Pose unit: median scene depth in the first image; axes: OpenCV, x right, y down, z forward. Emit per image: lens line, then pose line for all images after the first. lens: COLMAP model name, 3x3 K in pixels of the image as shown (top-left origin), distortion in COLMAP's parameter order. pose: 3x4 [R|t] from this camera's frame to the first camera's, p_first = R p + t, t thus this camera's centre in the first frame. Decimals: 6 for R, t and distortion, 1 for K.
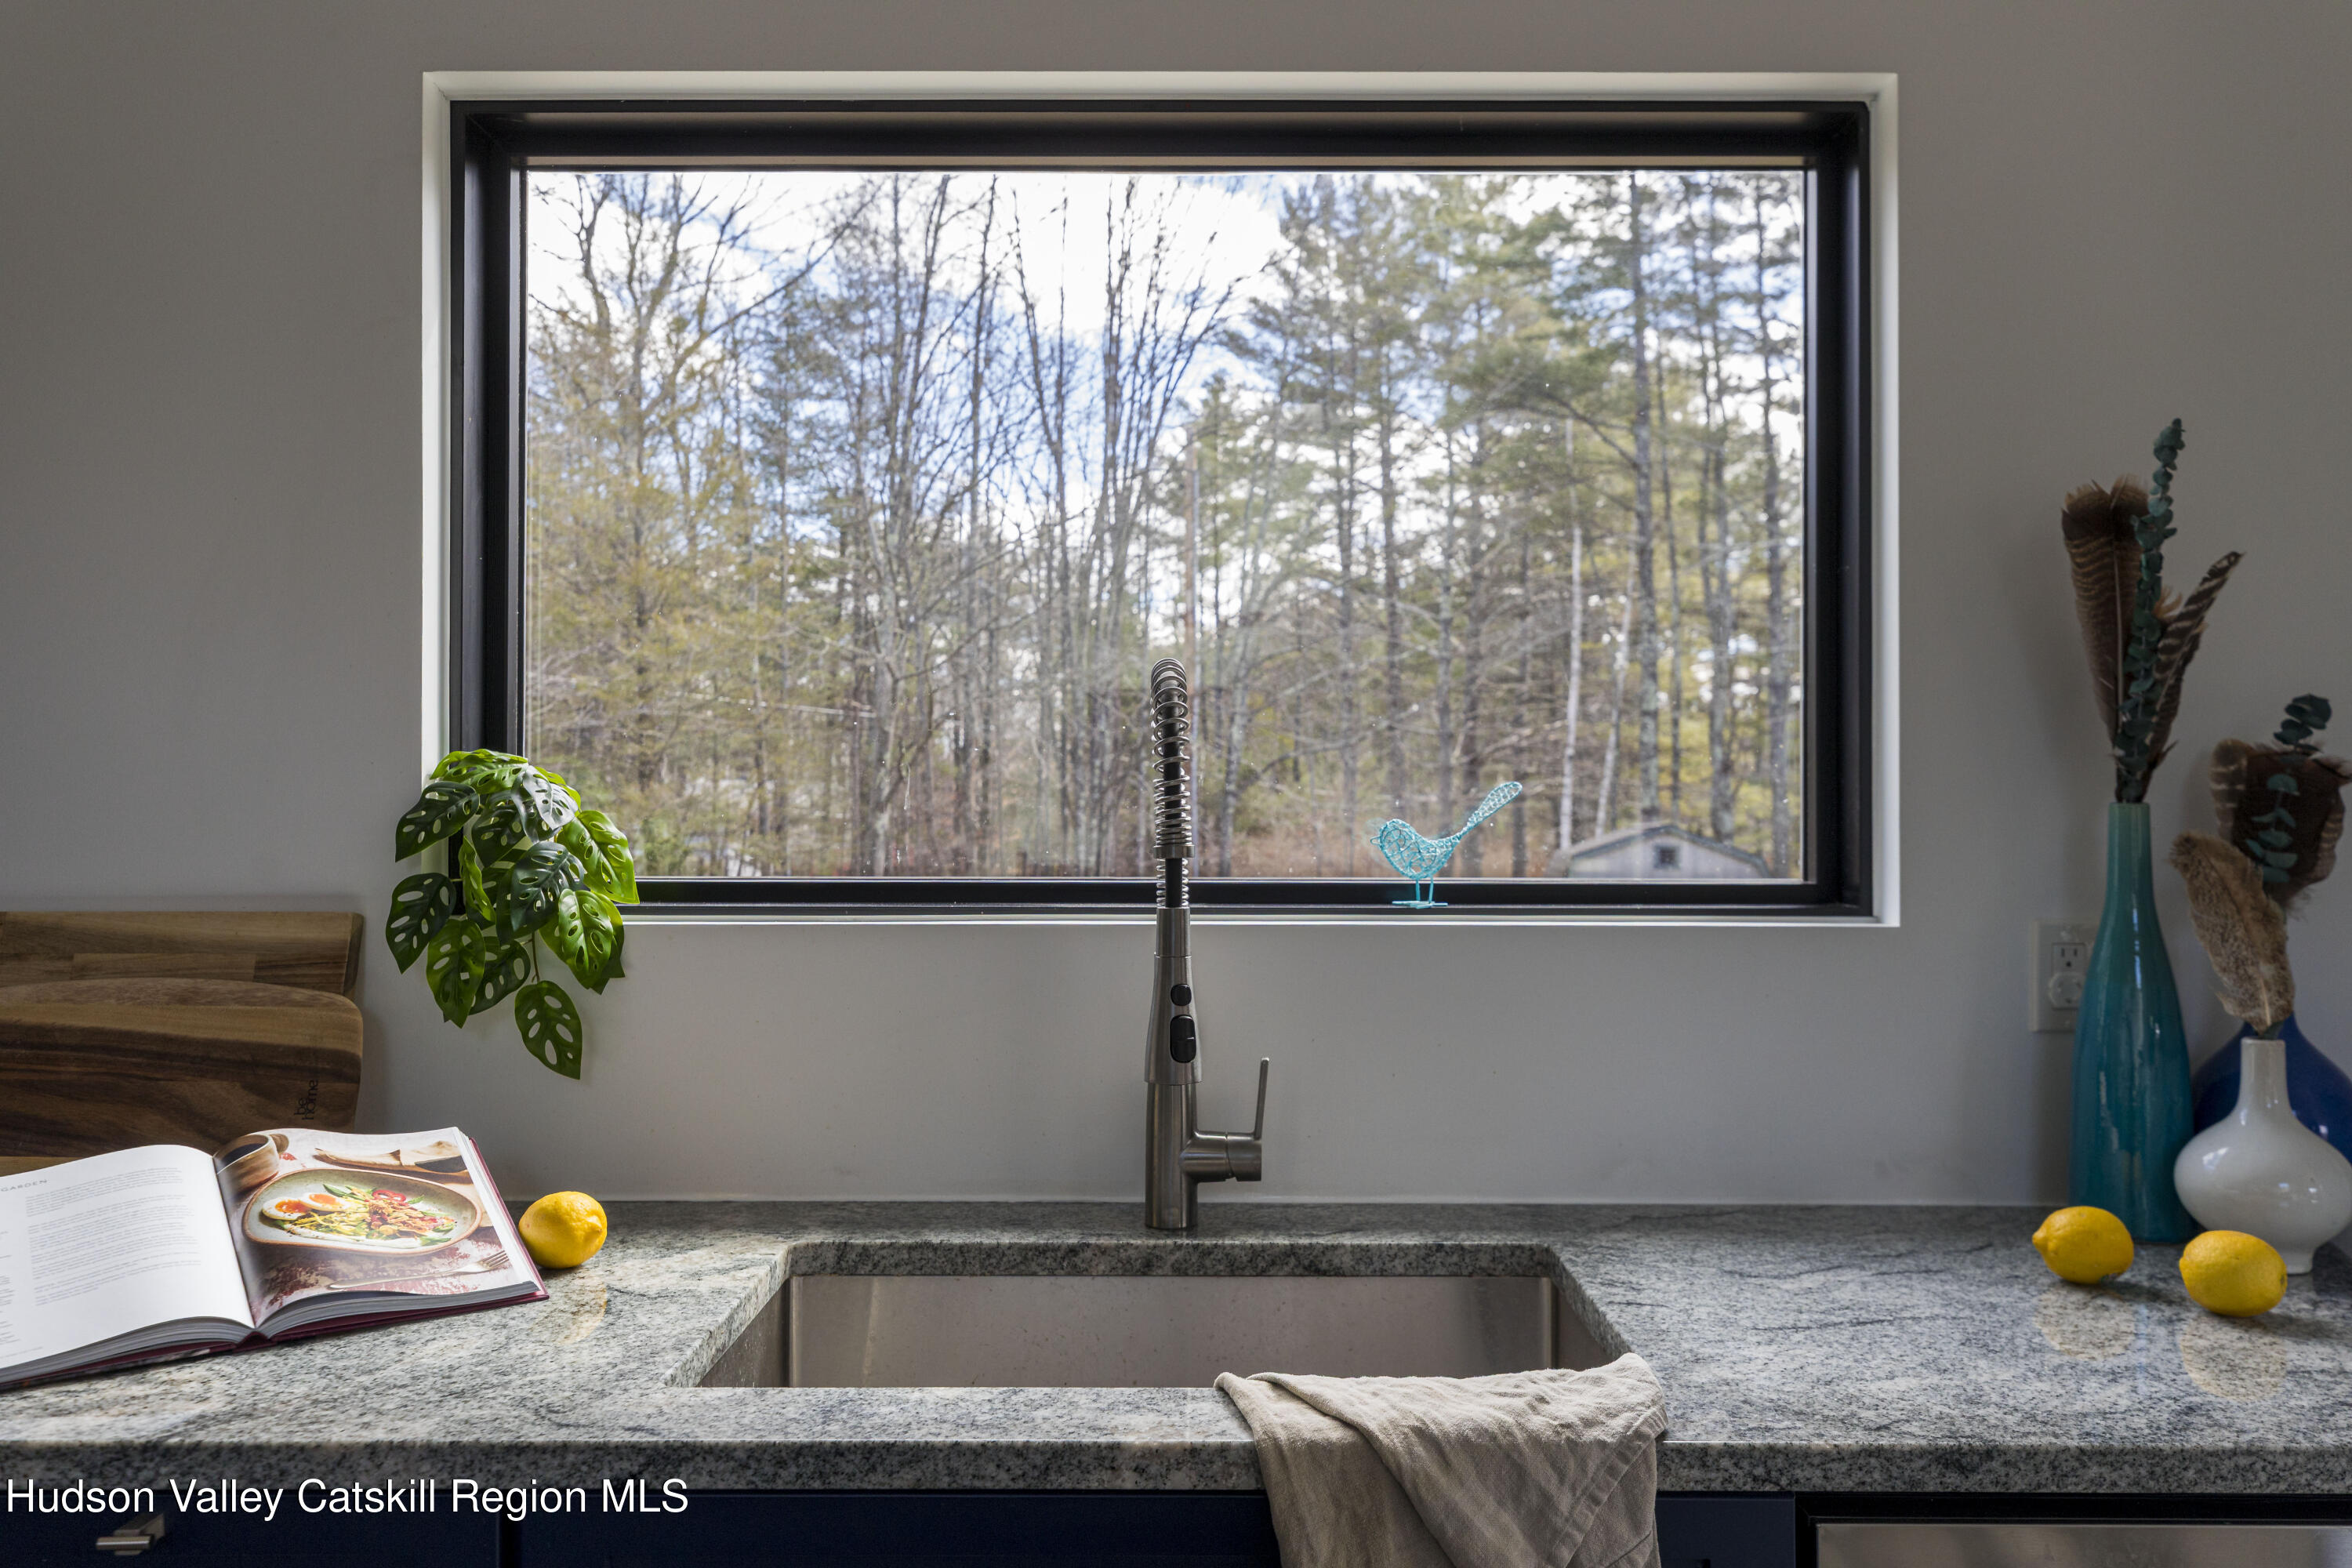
lens RADIAL K [[1716.1, 0, 1175.9], [0, 1716.1, 801.6], [0, 0, 1]] dist [0.009486, -0.001663]
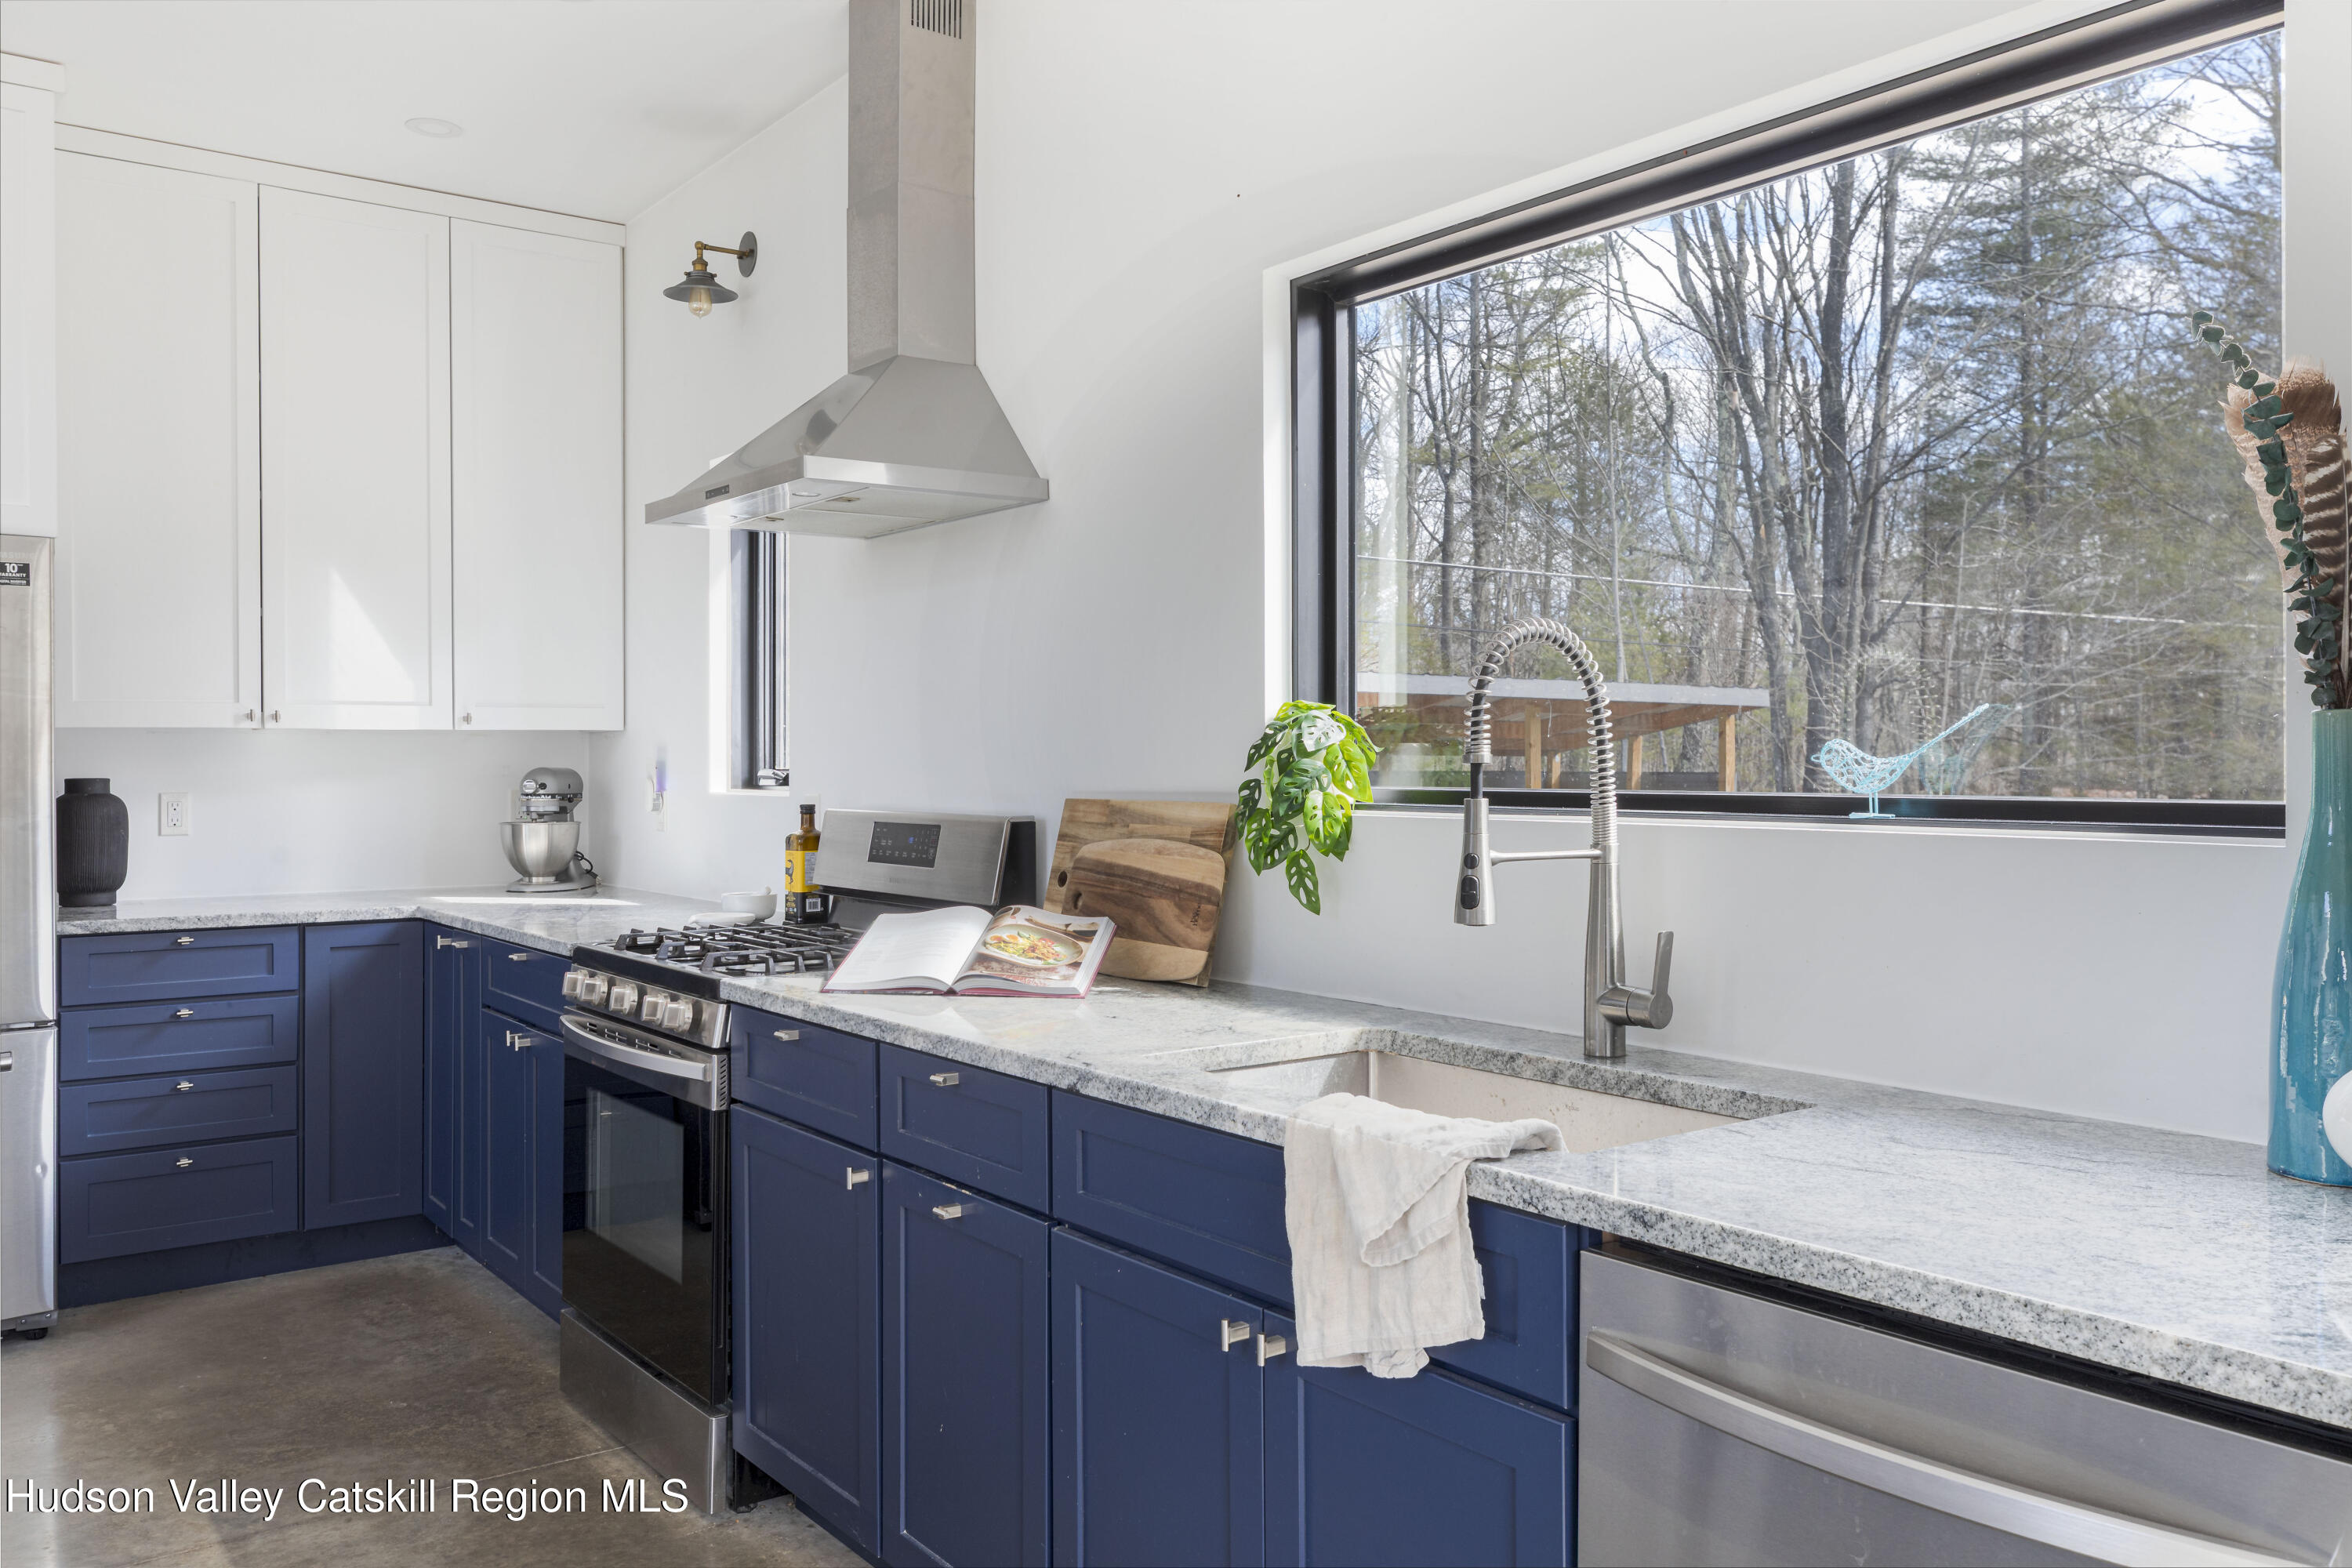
lens RADIAL K [[1881.0, 0, 1175.1], [0, 1881.0, 773.1], [0, 0, 1]] dist [0.005082, -0.000074]
pose [[0.591659, 0.003753, -0.806179, 0.944363], [0.010361, 0.999871, 0.012259, 0.013762], [0.806121, -0.015606, 0.591544, -0.093308]]
